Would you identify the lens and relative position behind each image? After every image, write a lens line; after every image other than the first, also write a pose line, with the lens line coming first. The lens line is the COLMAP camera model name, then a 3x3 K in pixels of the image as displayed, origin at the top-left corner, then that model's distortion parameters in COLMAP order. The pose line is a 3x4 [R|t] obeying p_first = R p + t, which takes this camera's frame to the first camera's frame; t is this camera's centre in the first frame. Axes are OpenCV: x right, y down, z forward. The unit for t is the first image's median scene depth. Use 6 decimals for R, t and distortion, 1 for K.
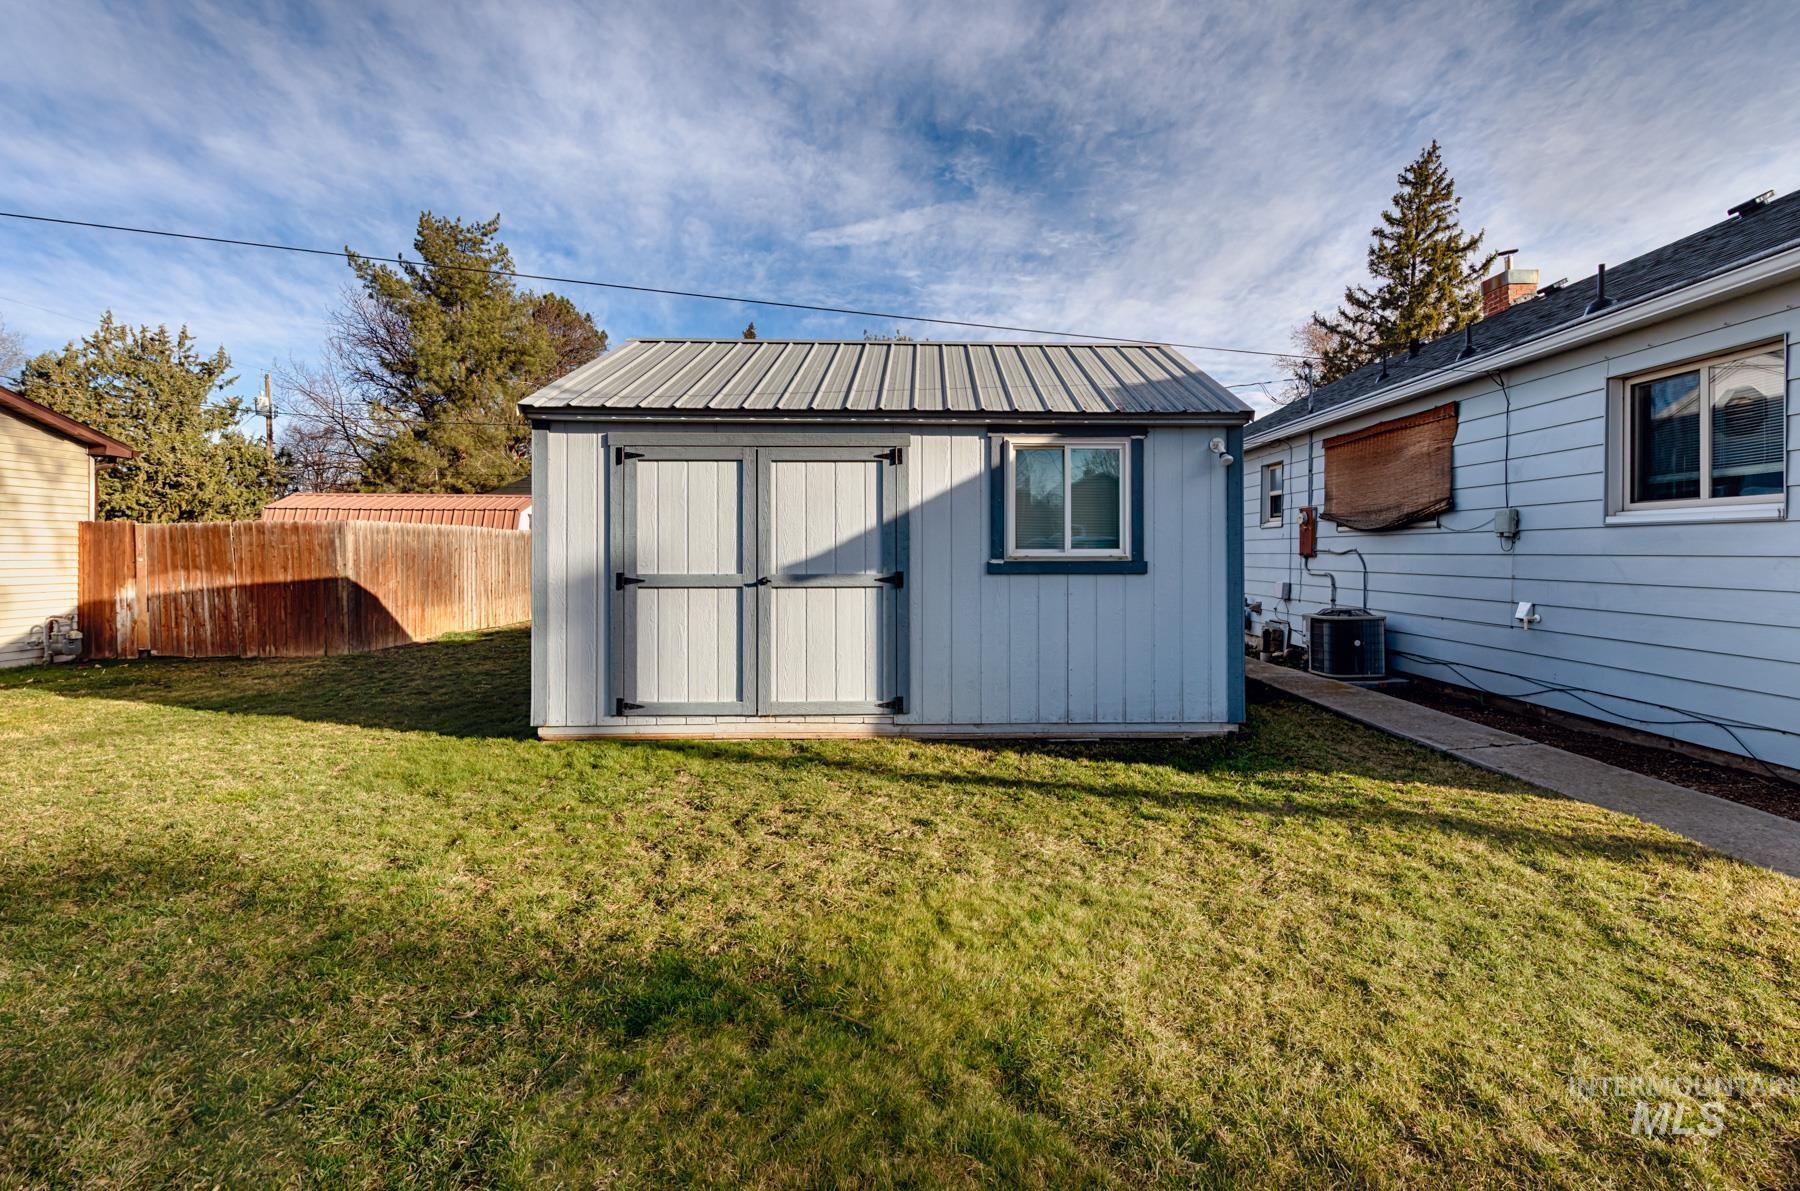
lens RADIAL K [[801.8, 0, 941.8], [0, 801.8, 555.6], [0, 0, 1]] dist [-0.000225, -0.000242]
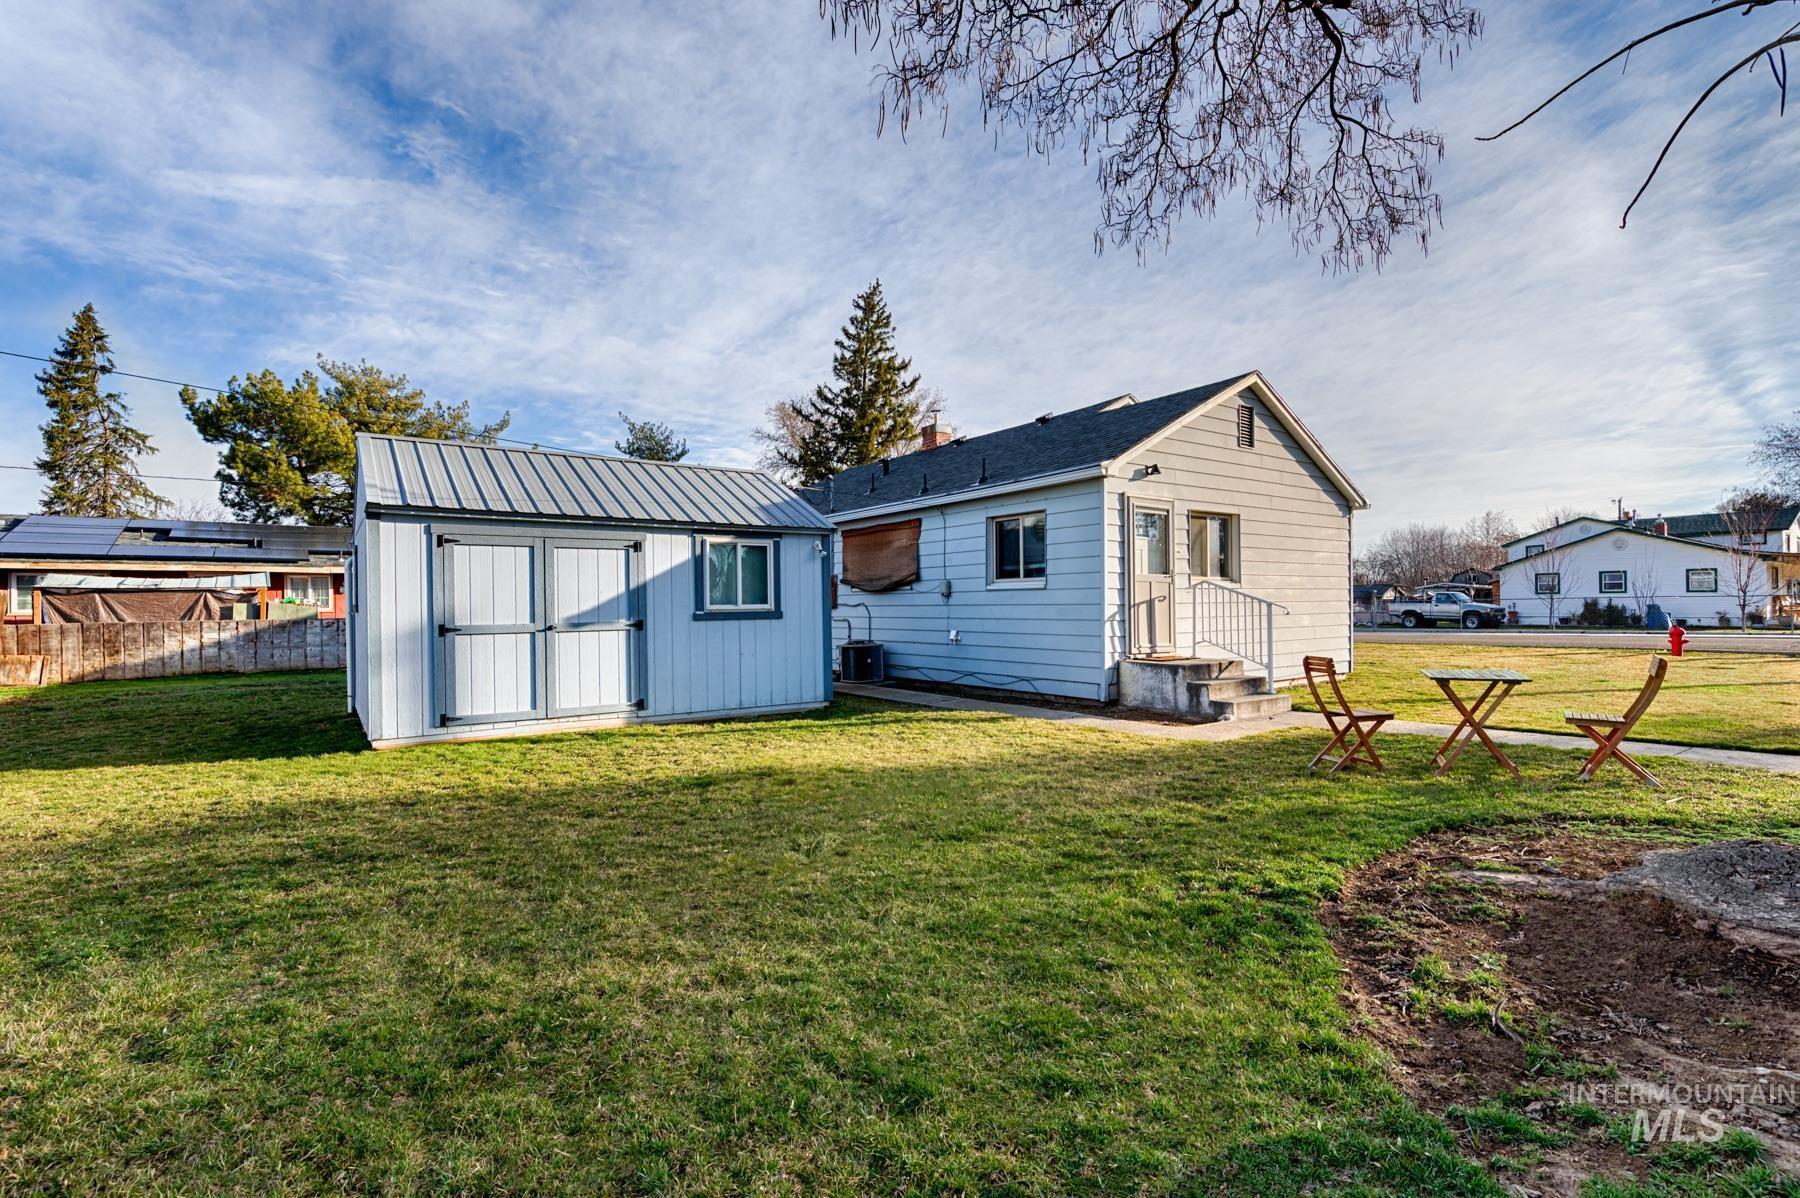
lens RADIAL K [[839.2, 0, 908.3], [0, 839.2, 603.8], [0, 0, 1]] dist [0.011106, 0.000052]
pose [[0.826193, -0.008834, 0.563318, -0.301866], [0.013069, 0.999909, -0.003488, 0.000600], [-0.563236, 0.010244, 0.826233, -0.364843]]
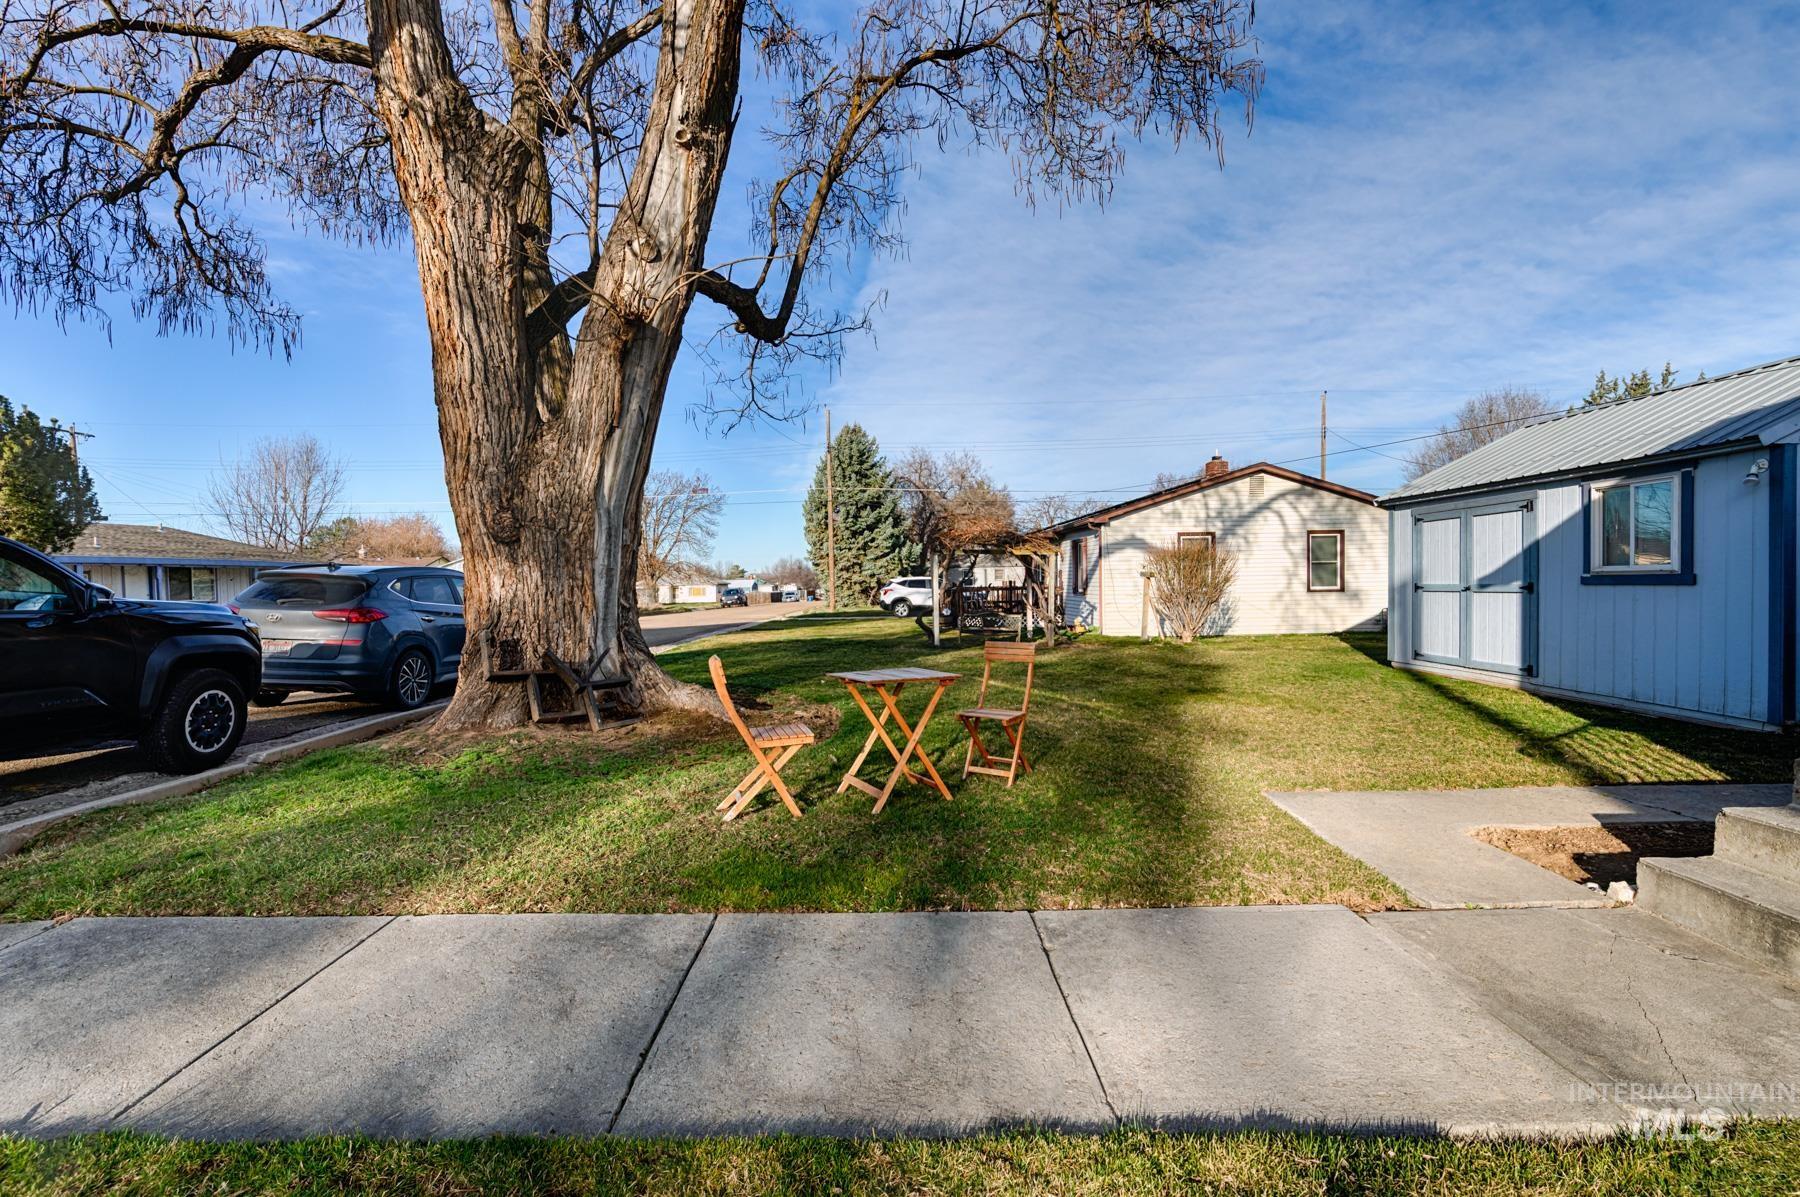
lens RADIAL K [[810.4, 0, 900.0], [0, 810.4, 598.5], [0, 0, 1]] dist [0.002172, 0.000361]
pose [[-0.039613, 0.020609, -0.999003, 0.833804], [0.013642, 0.999705, 0.020082, 0.001753], [0.999122, -0.012833, -0.039883, -0.068519]]
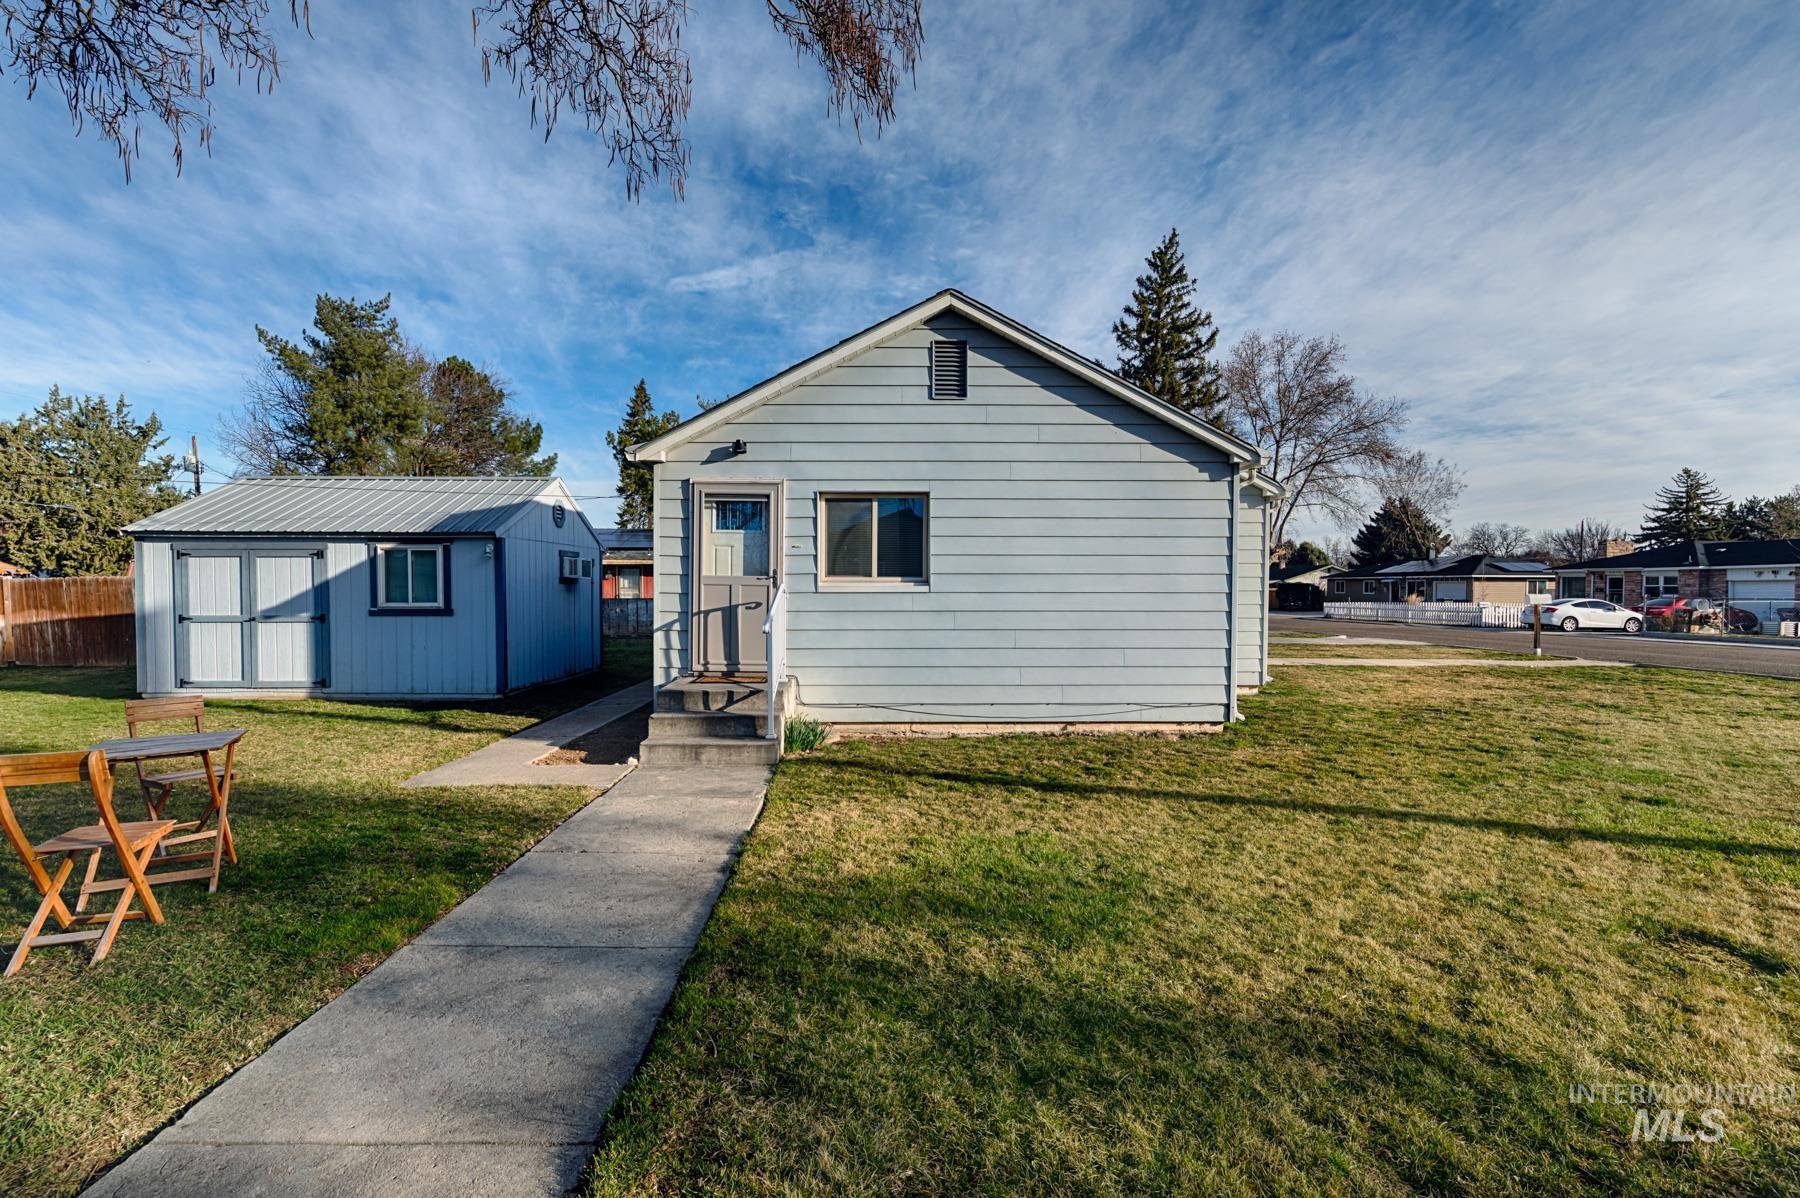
lens RADIAL K [[793.0, 0, 880.7], [0, 793.0, 609.1], [0, 0, 1]] dist [0.000814, -0.000112]
pose [[0.999460, 0.001892, -0.032808, 0.744967], [-0.001033, 0.999657, 0.026174, -0.023903], [0.032847, -0.026126, 0.999119, -0.477791]]
